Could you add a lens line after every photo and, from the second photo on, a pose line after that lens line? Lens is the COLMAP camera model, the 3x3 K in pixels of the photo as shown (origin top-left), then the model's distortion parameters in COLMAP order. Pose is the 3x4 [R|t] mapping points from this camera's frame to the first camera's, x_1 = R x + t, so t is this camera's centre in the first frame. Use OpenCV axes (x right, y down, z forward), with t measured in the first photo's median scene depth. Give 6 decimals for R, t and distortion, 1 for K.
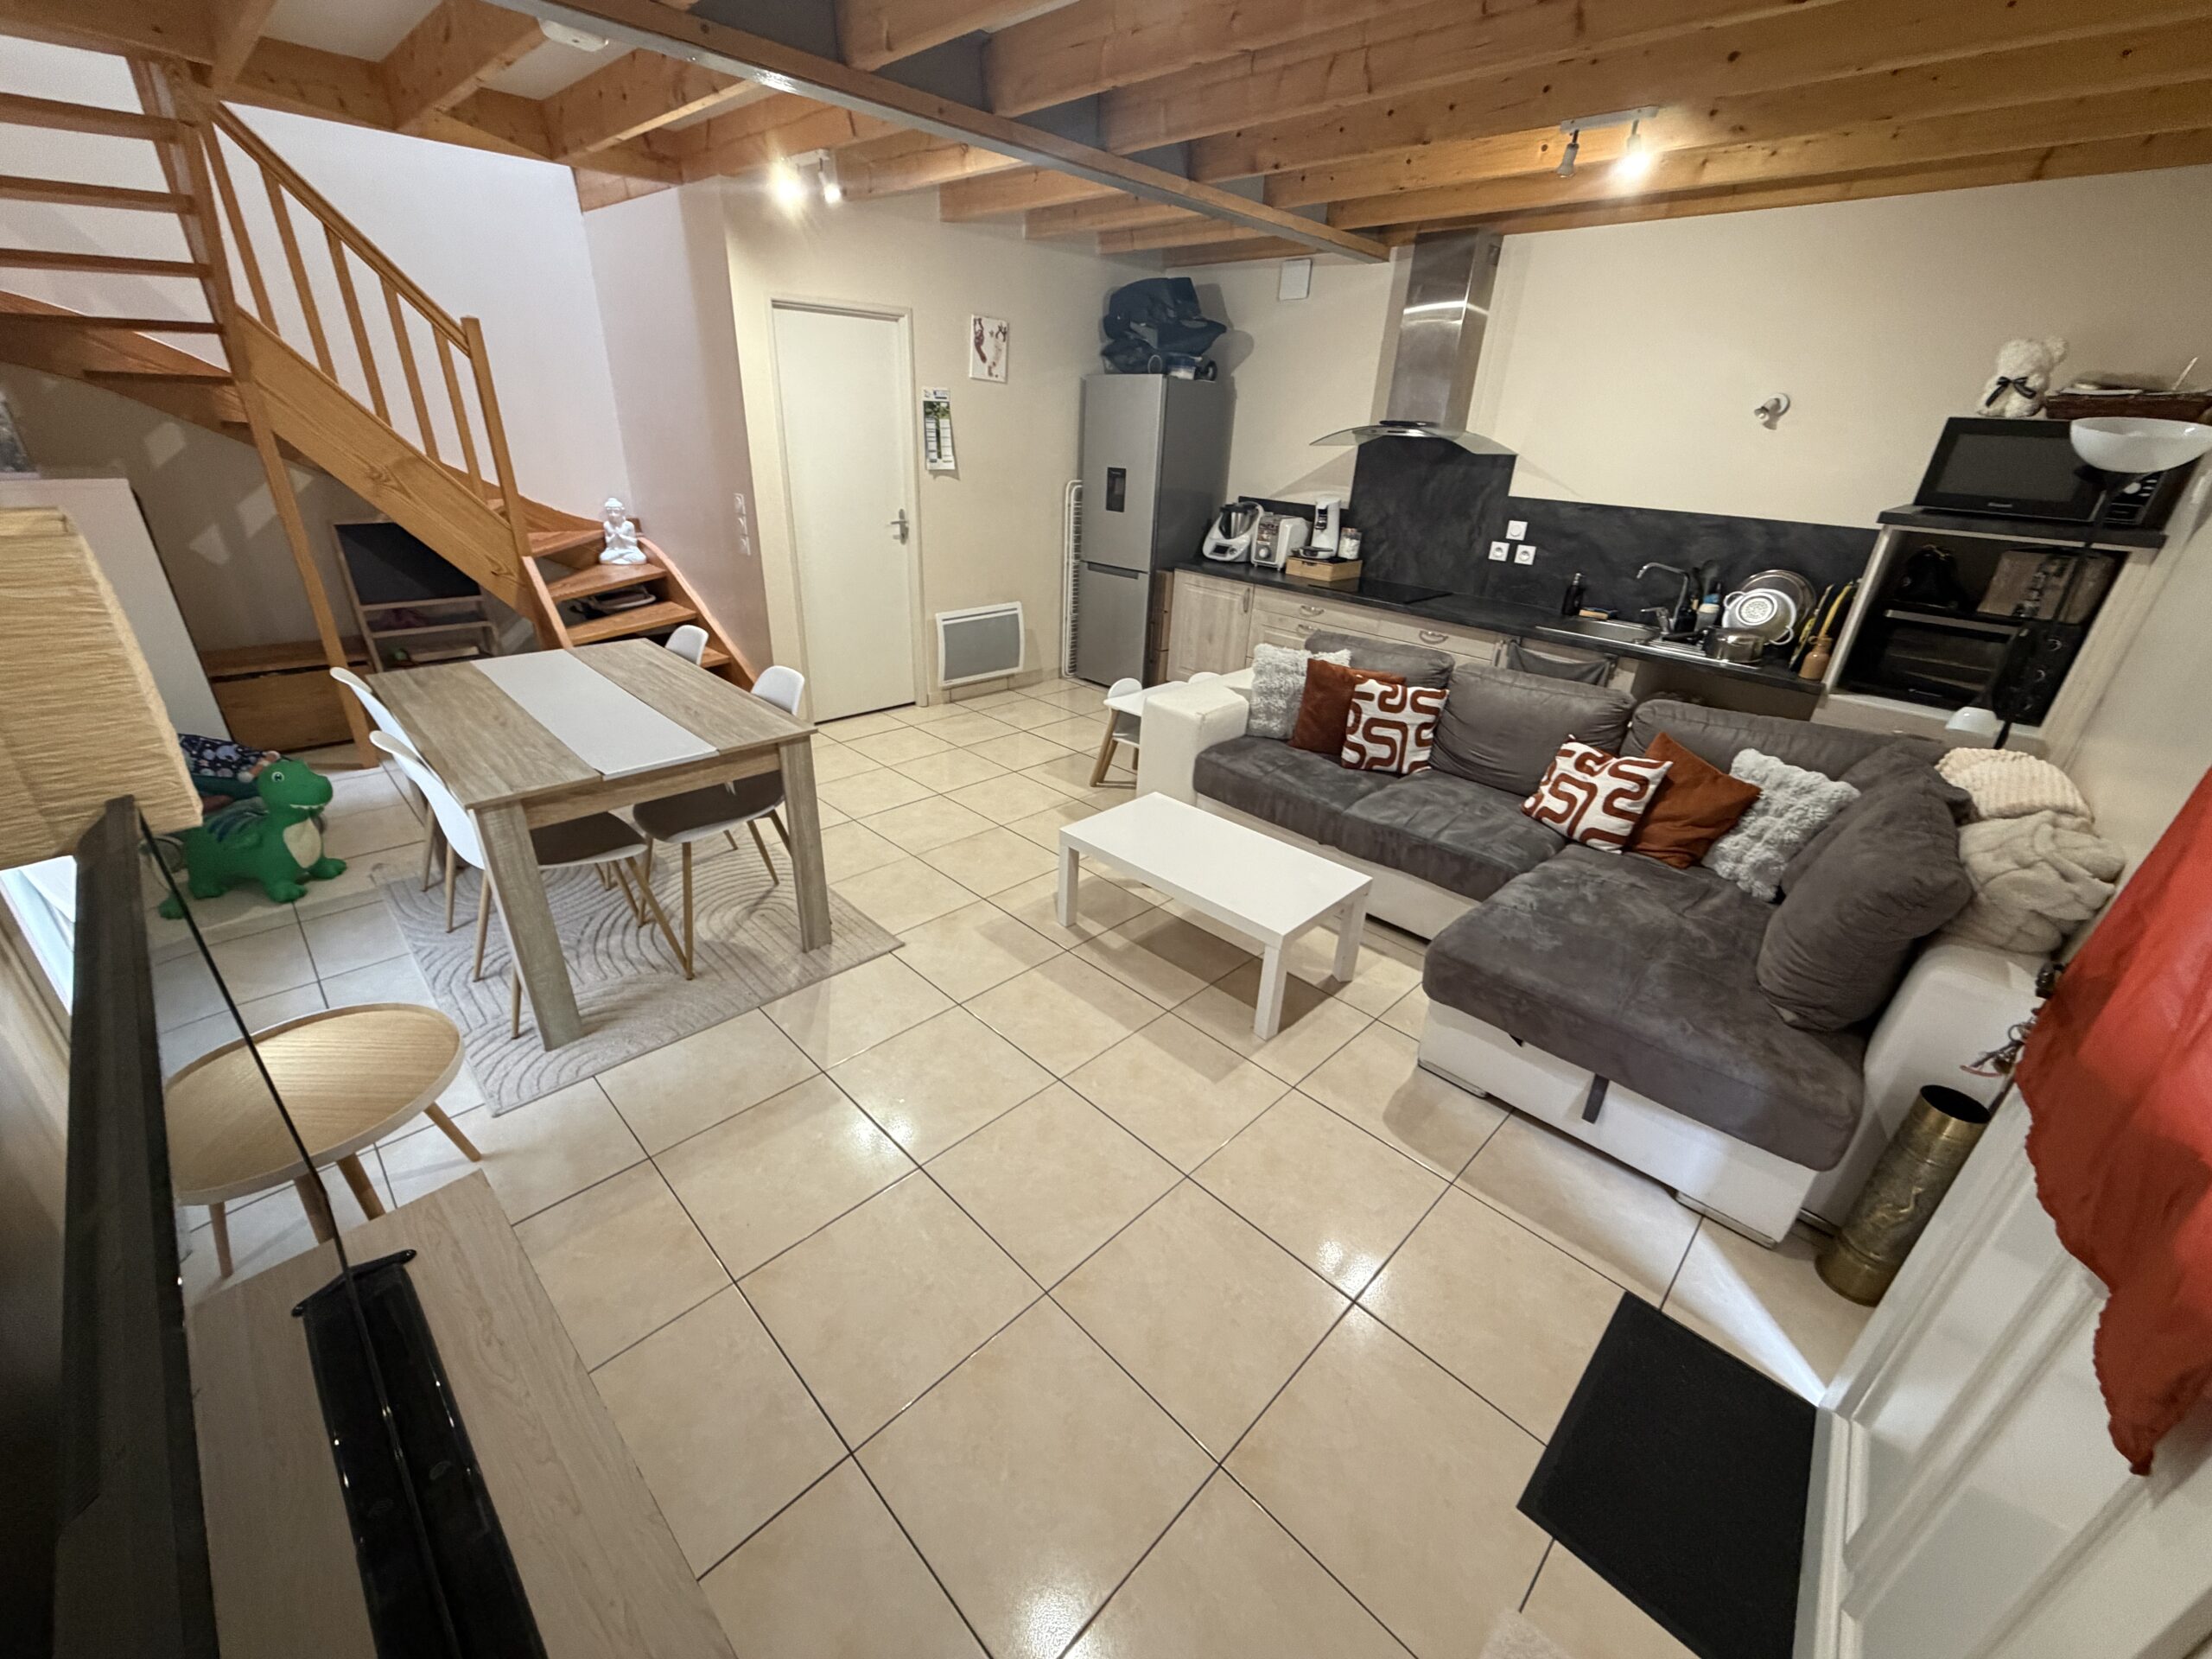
lens RADIAL K [[879.9, 0, 1102.4], [0, 879.9, 829.6], [0, 0, 1]] dist [-0.000792, -0.000976]
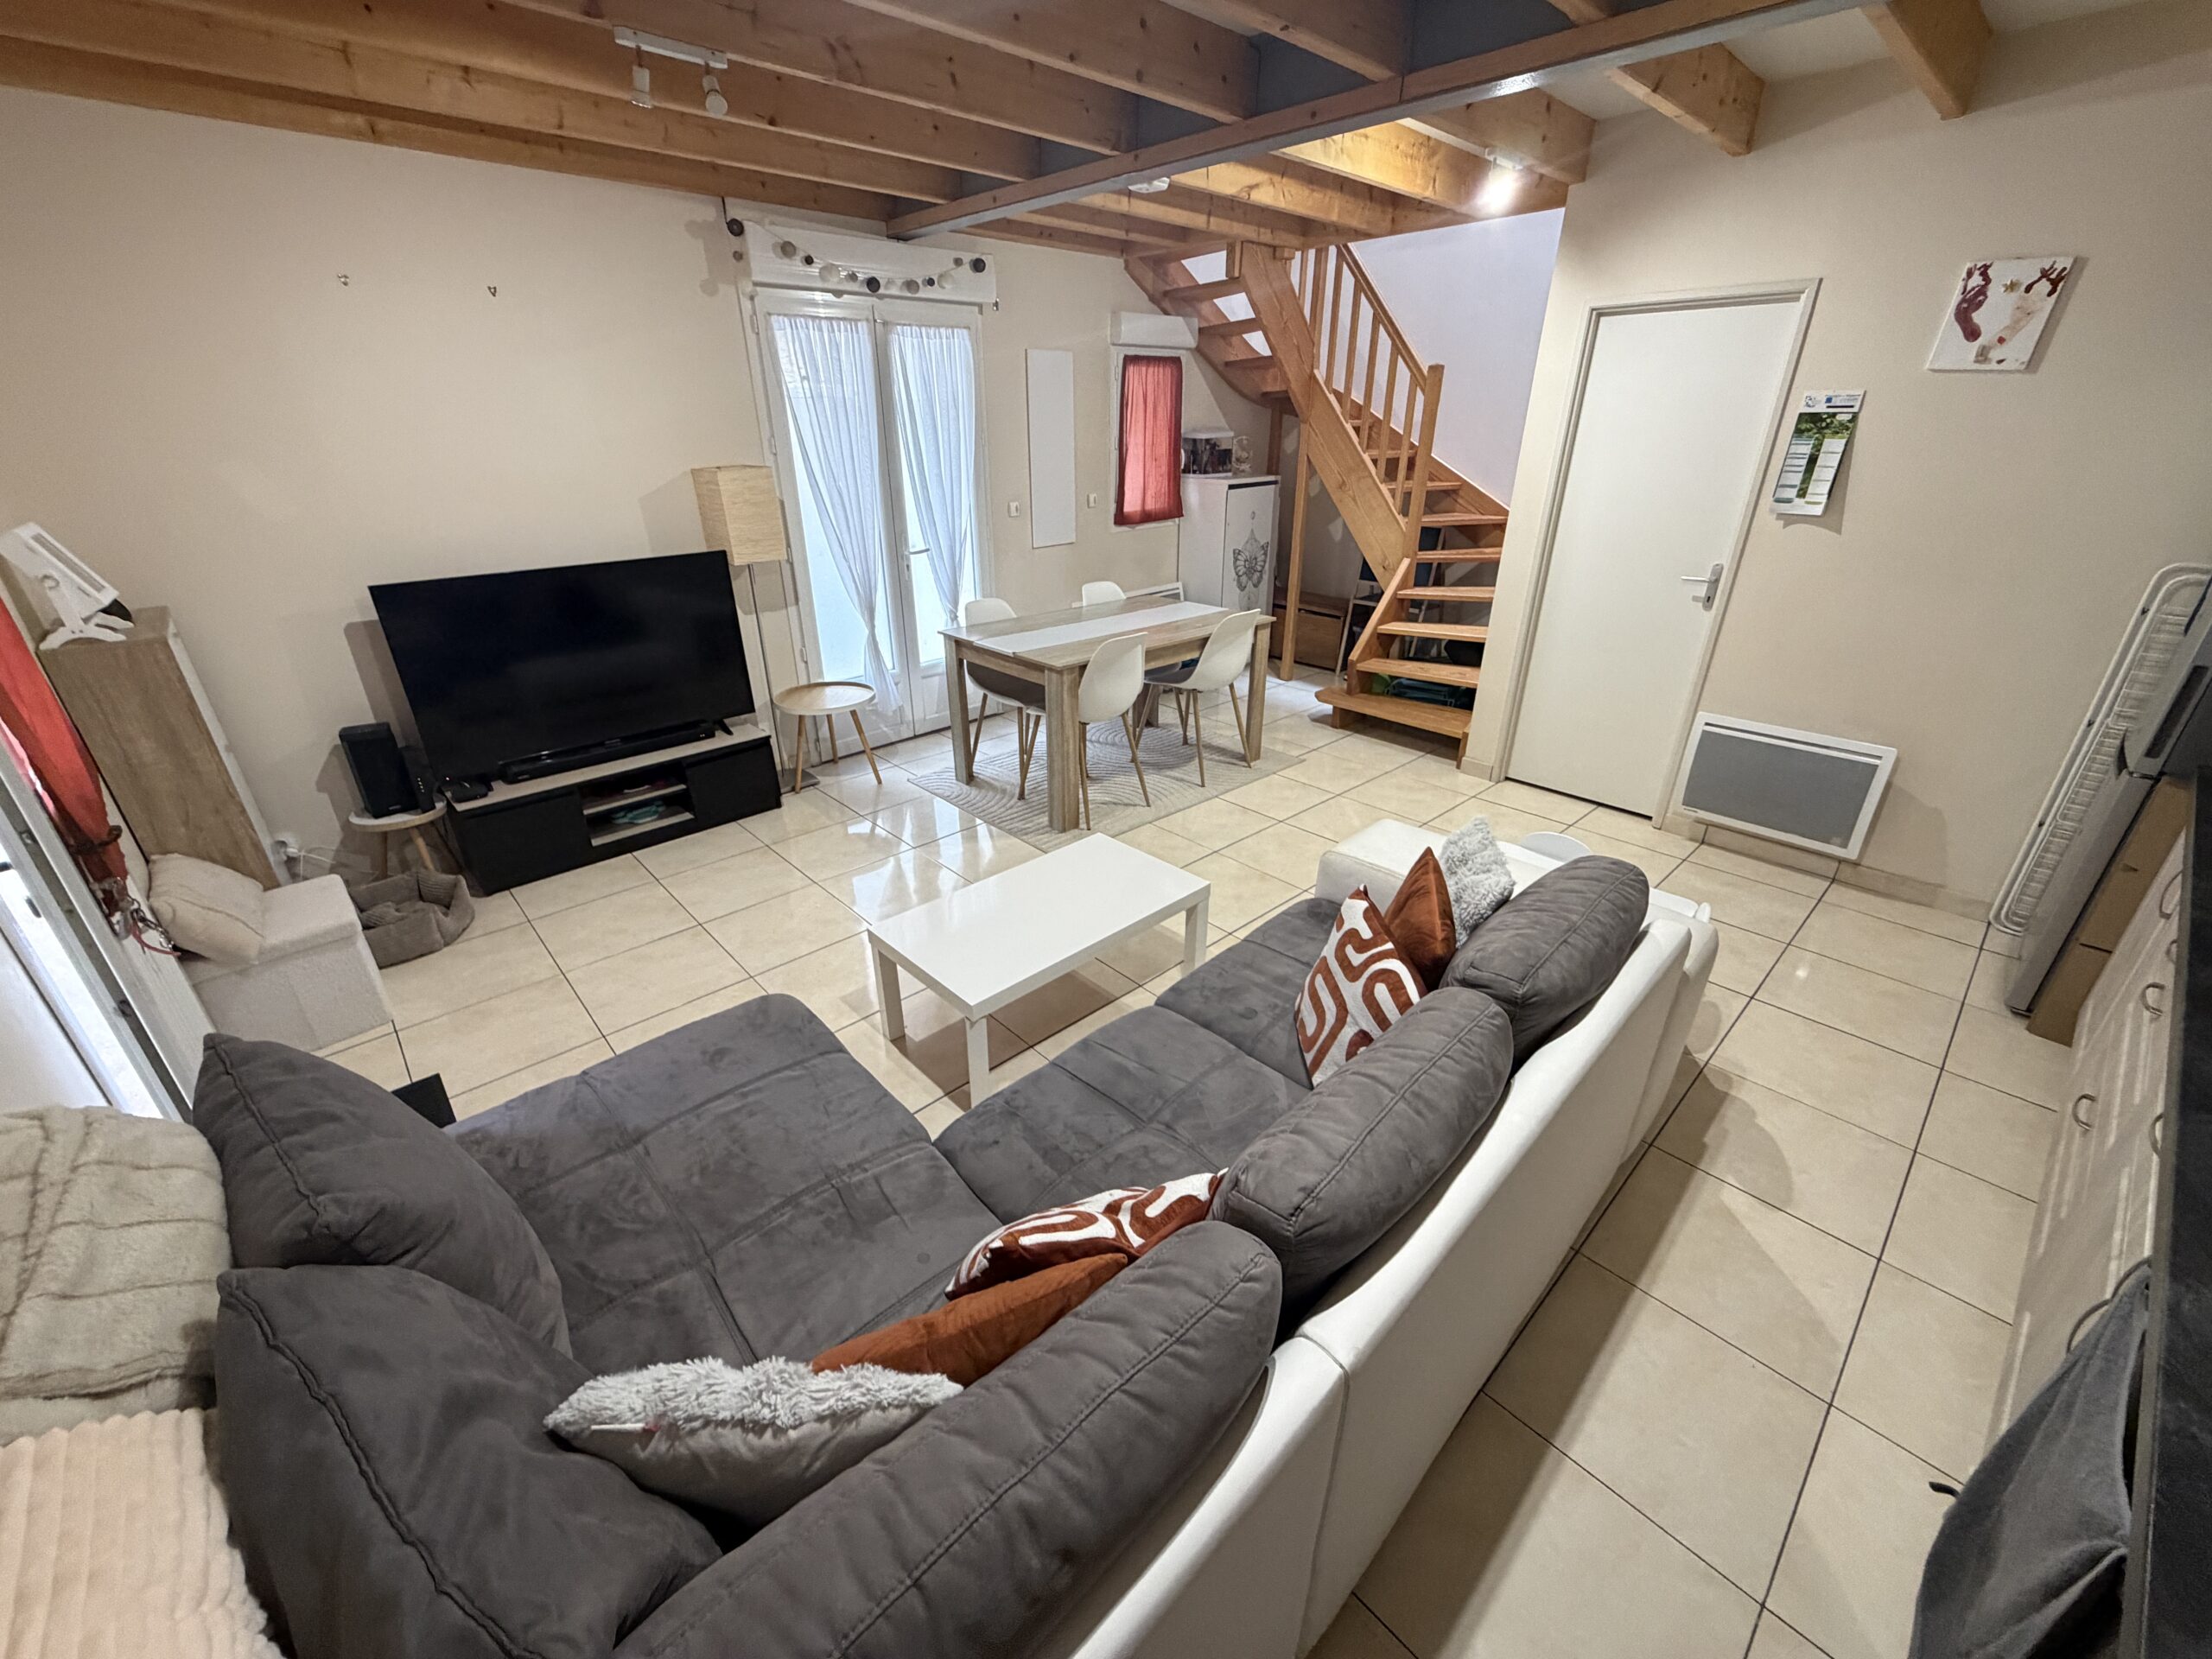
lens RADIAL K [[879.9, 0, 1097.8], [0, 879.9, 825.6], [0, 0, 1]] dist [-0.000792, -0.000976]
pose [[-0.045050, 0.381872, -0.923117, 0.598377], [-0.424411, 0.829201, 0.363733, -0.254349], [0.904348, 0.408167, 0.124715, 0.588884]]
